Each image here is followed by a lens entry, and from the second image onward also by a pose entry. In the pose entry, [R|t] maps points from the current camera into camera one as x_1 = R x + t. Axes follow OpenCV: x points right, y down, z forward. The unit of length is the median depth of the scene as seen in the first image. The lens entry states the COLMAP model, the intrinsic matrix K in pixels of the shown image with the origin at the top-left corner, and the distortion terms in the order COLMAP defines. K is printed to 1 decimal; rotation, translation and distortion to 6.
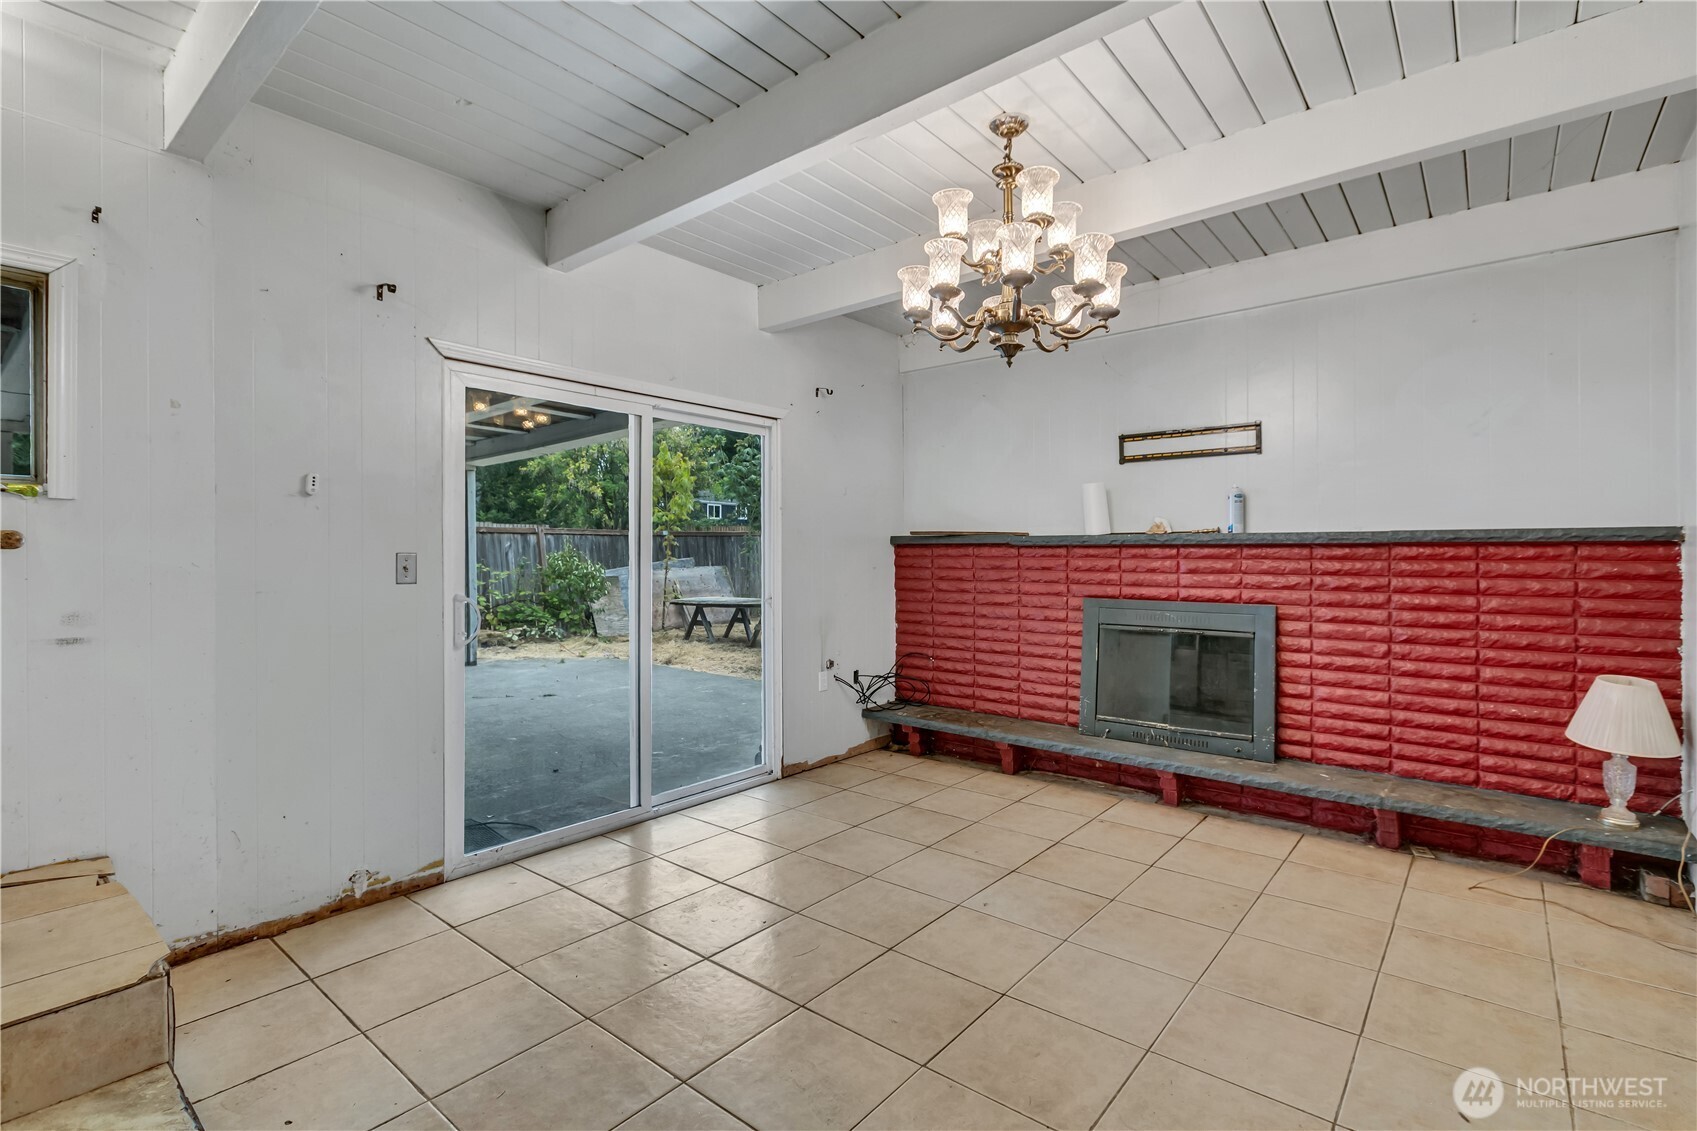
lens RADIAL K [[784.7, 0, 864.1], [0, 784.7, 554.7], [0, 0, 1]] dist [0.000718, -0.000459]
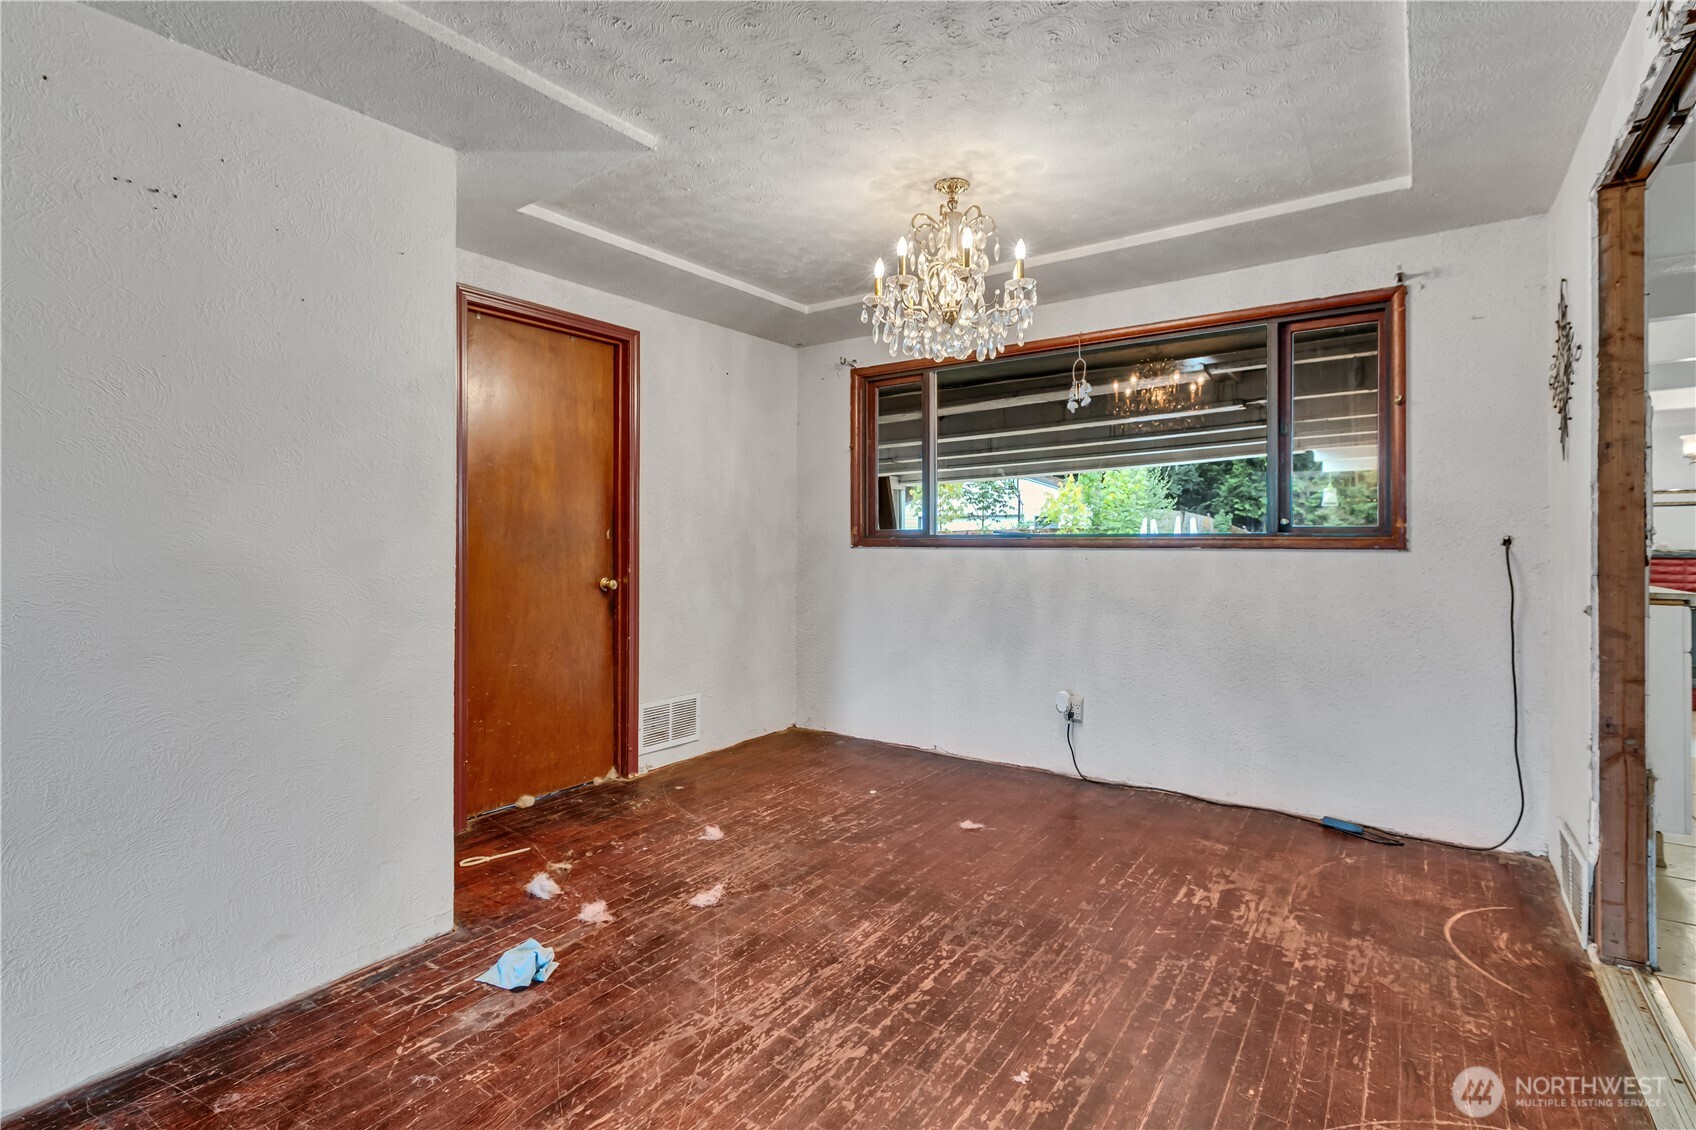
lens RADIAL K [[784.3, 0, 879.5], [0, 784.3, 539.8], [0, 0, 1]] dist [0.000718, -0.000459]
pose [[0.997188, -0.011037, 0.074121, -1.708305], [0.011446, 0.999922, -0.005098, -0.073108], [-0.074059, 0.005932, 0.997236, -0.661304]]
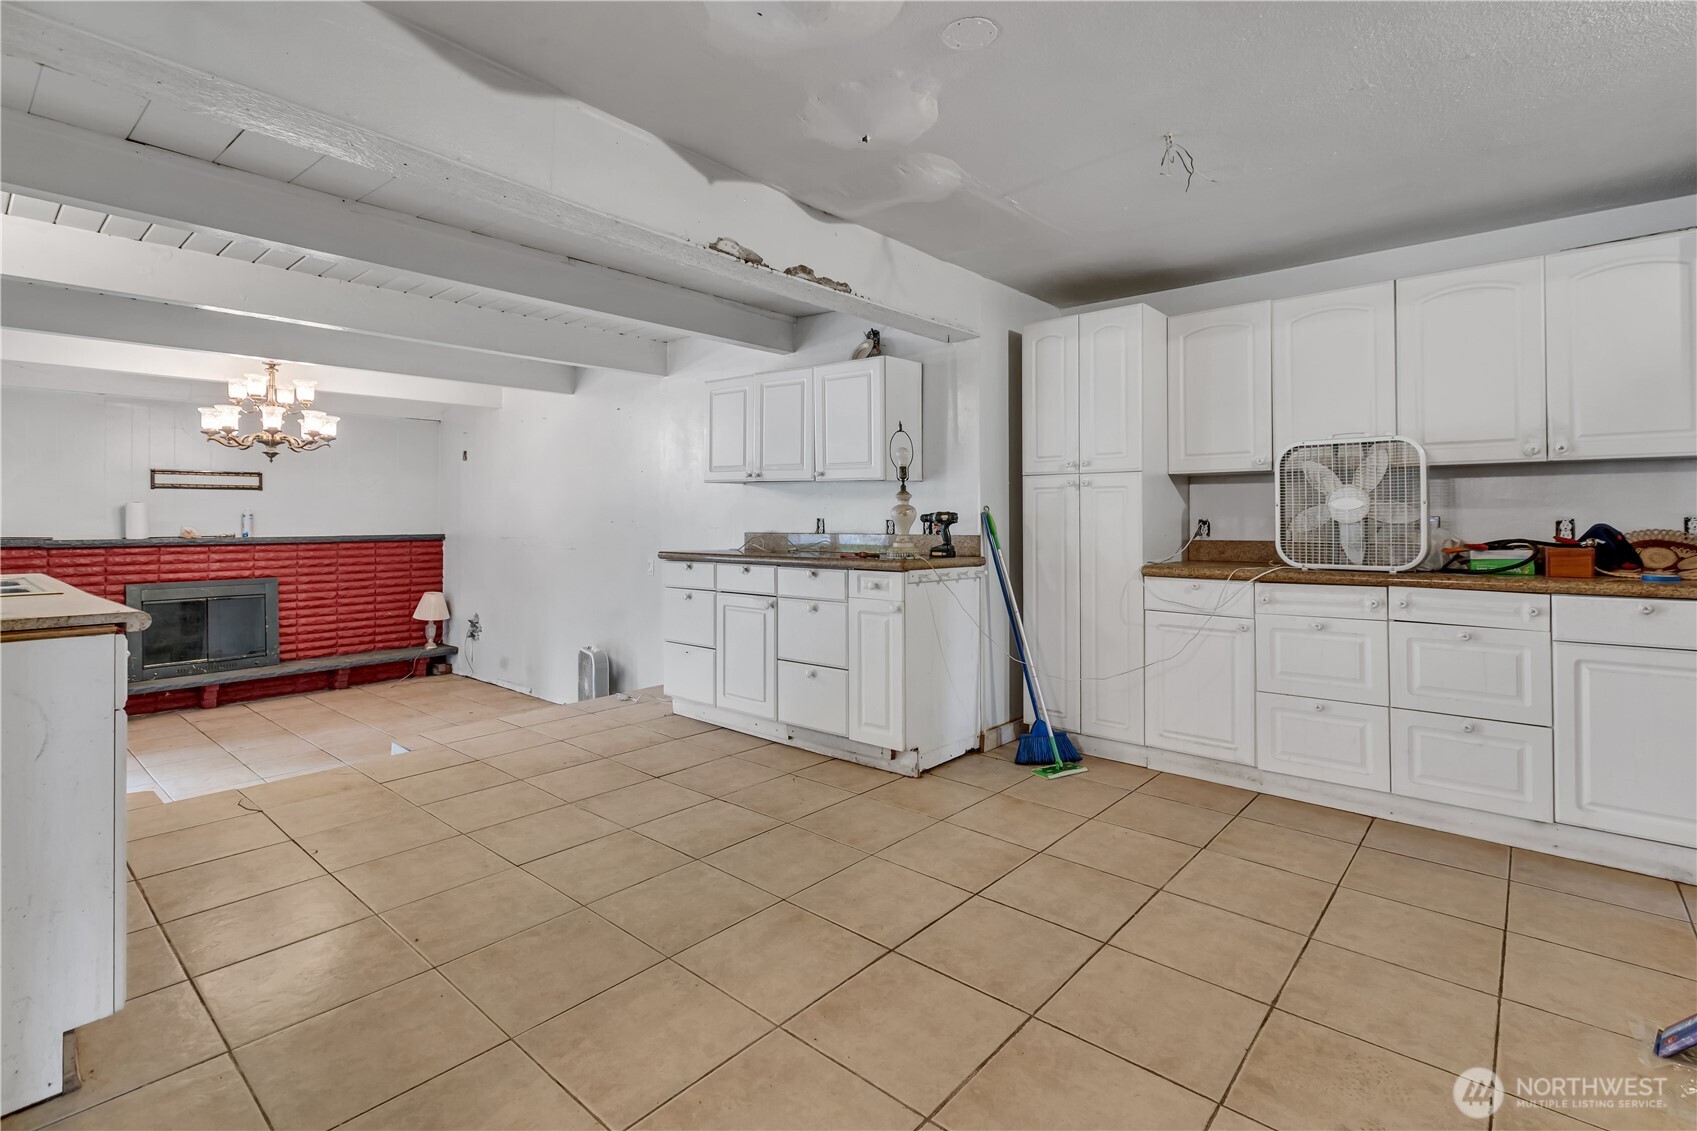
lens RADIAL K [[784.7, 0, 852.5], [0, 784.7, 509.4], [0, 0, 1]] dist [0.000718, -0.000459]
pose [[0.034595, 0.010165, 0.999350, -1.321581], [0.005374, 0.999932, -0.010357, -0.070175], [-0.999387, 0.005728, 0.034538, -0.408347]]
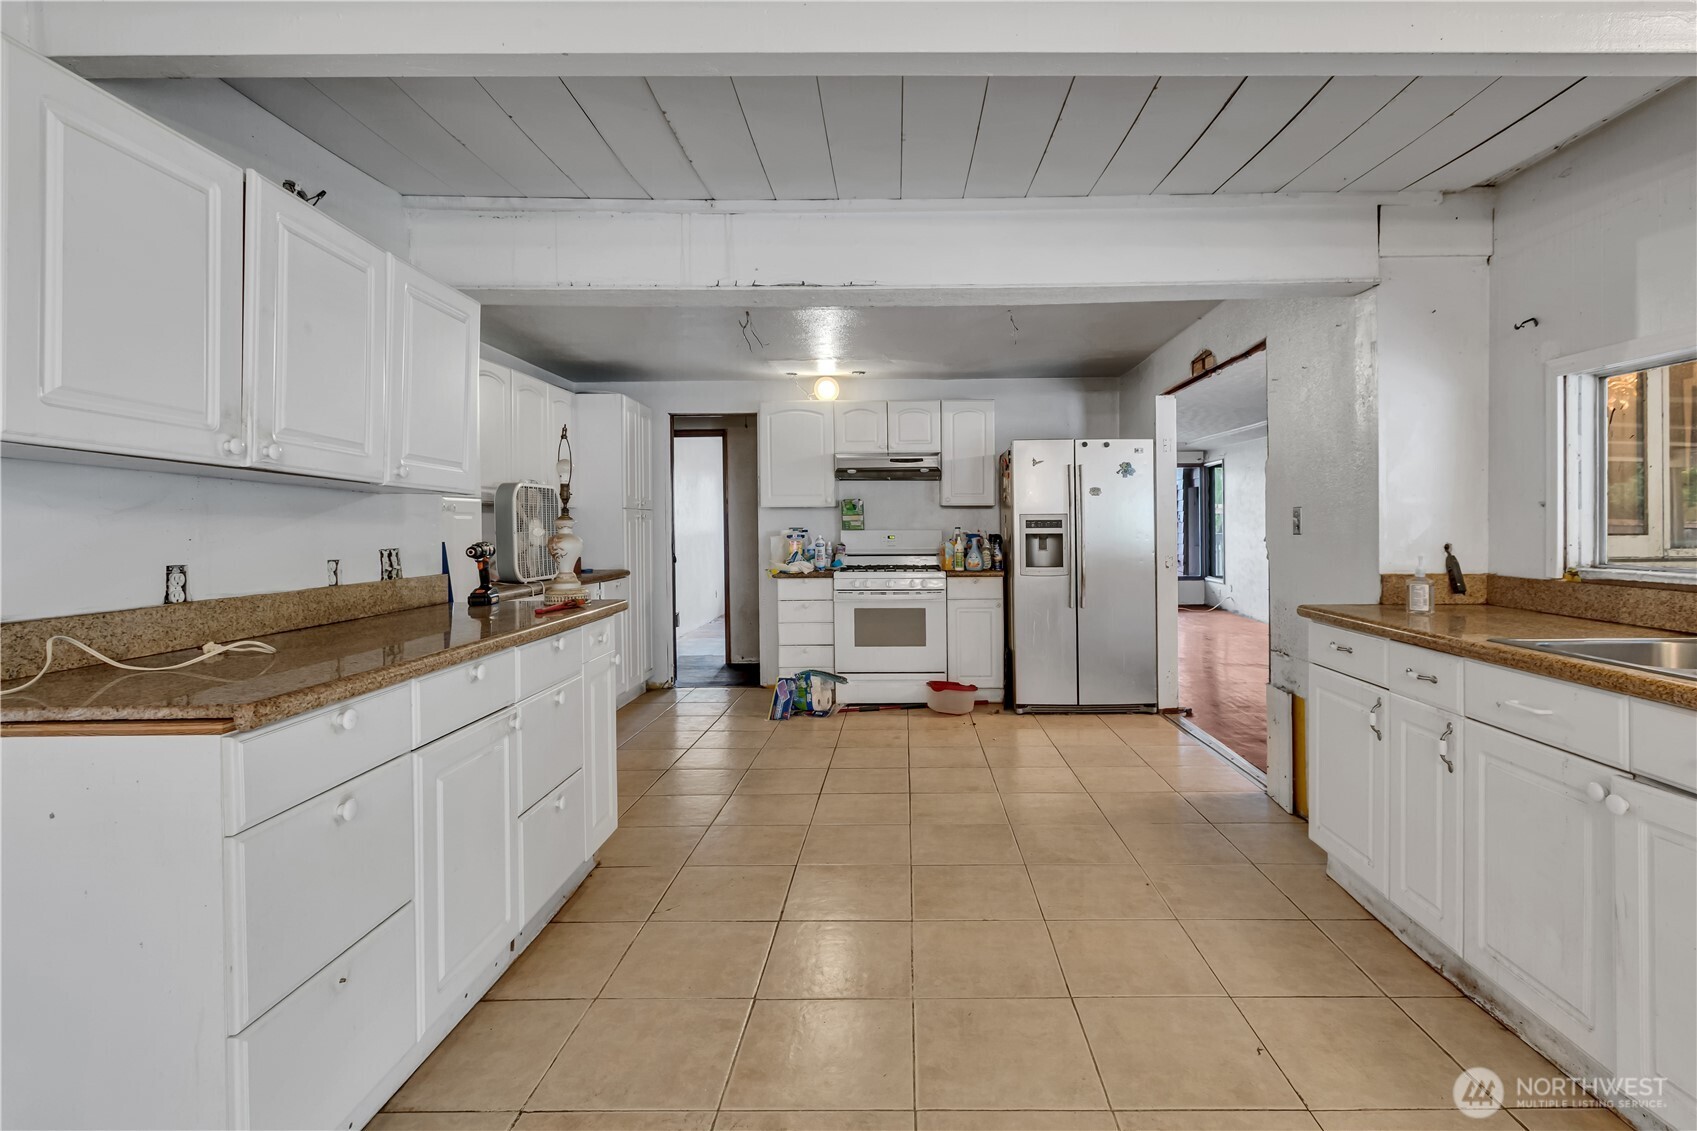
lens RADIAL K [[815.1, 0, 909.8], [0, 815.1, 542.7], [0, 0, 1]] dist [-0.000086, 0.002772]
pose [[-0.775404, 0.015143, -0.631284, -0.077935], [0.000680, 0.999732, 0.023147, -0.098140], [0.631466, 0.017519, -0.775206, 0.394883]]
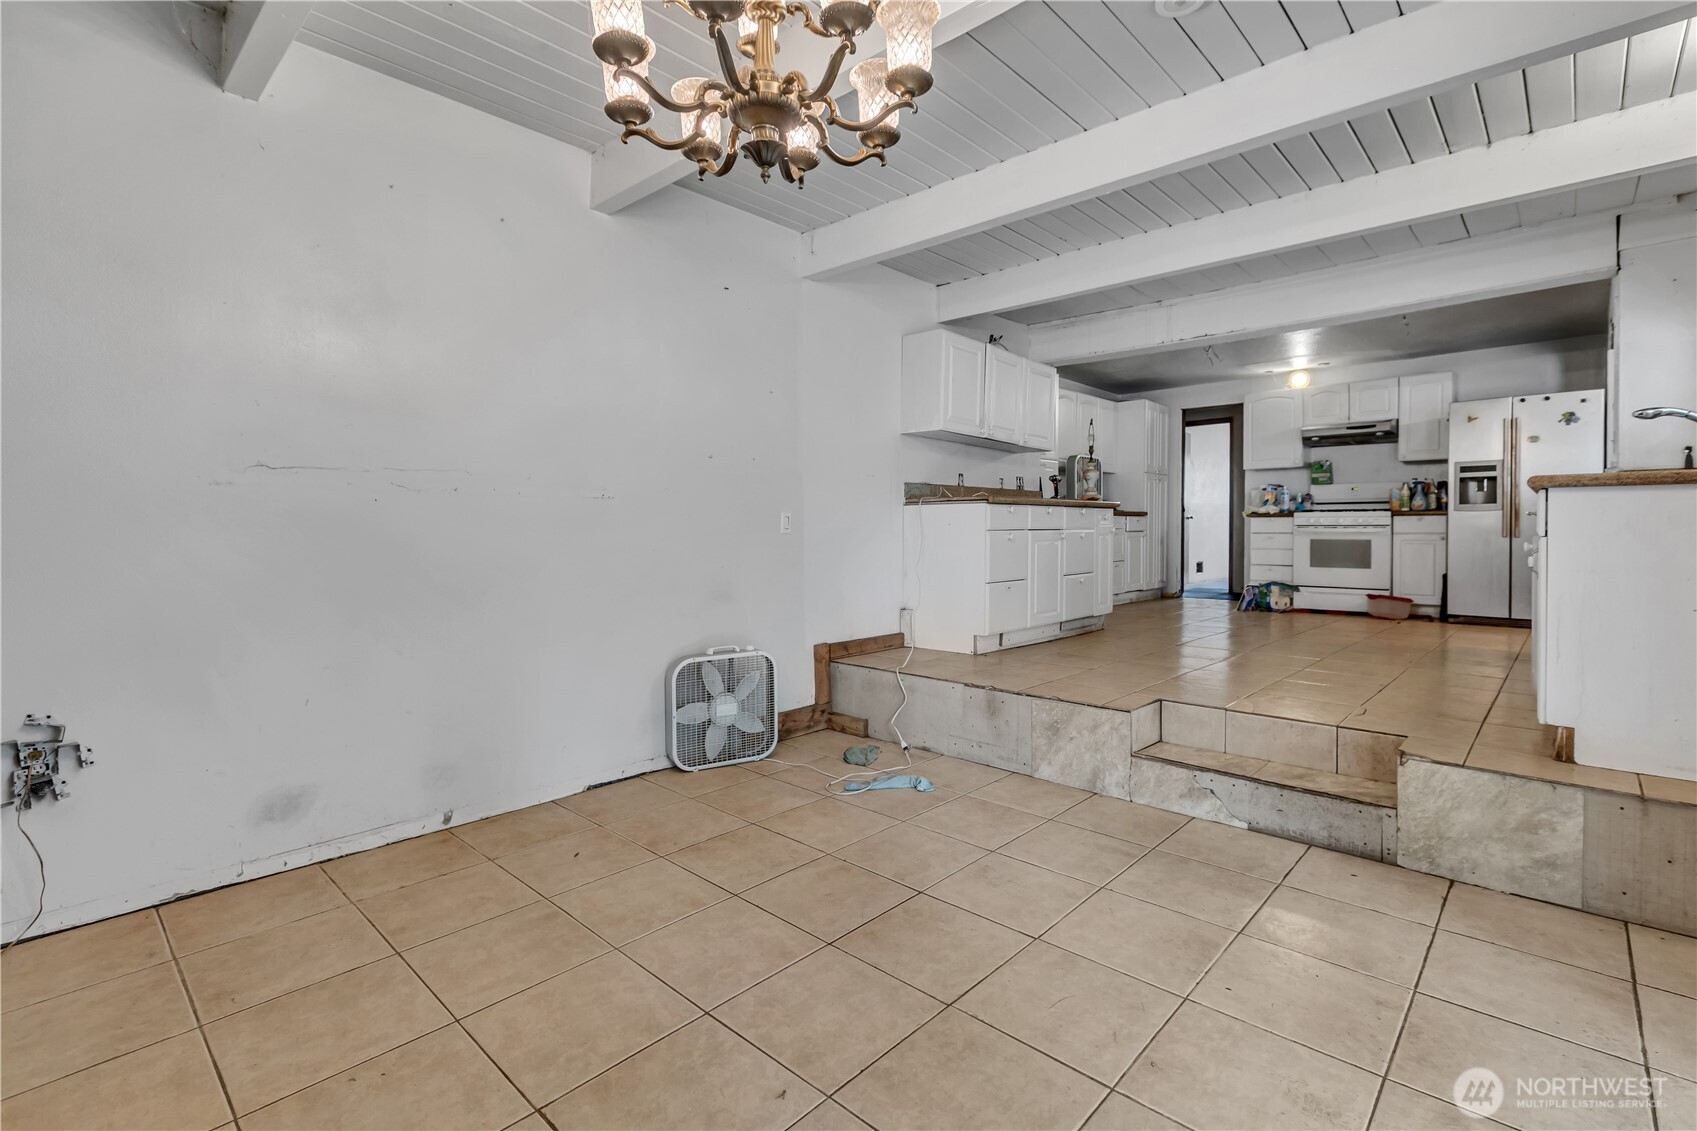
lens RADIAL K [[784.7, 0, 852.7], [0, 784.7, 549.1], [0, 0, 1]] dist [0.000718, -0.000459]
pose [[-0.996966, -0.004586, 0.077707, 0.049752], [-0.002206, 0.999526, 0.030692, 0.029918], [-0.077811, 0.030428, -0.996504, 1.253183]]
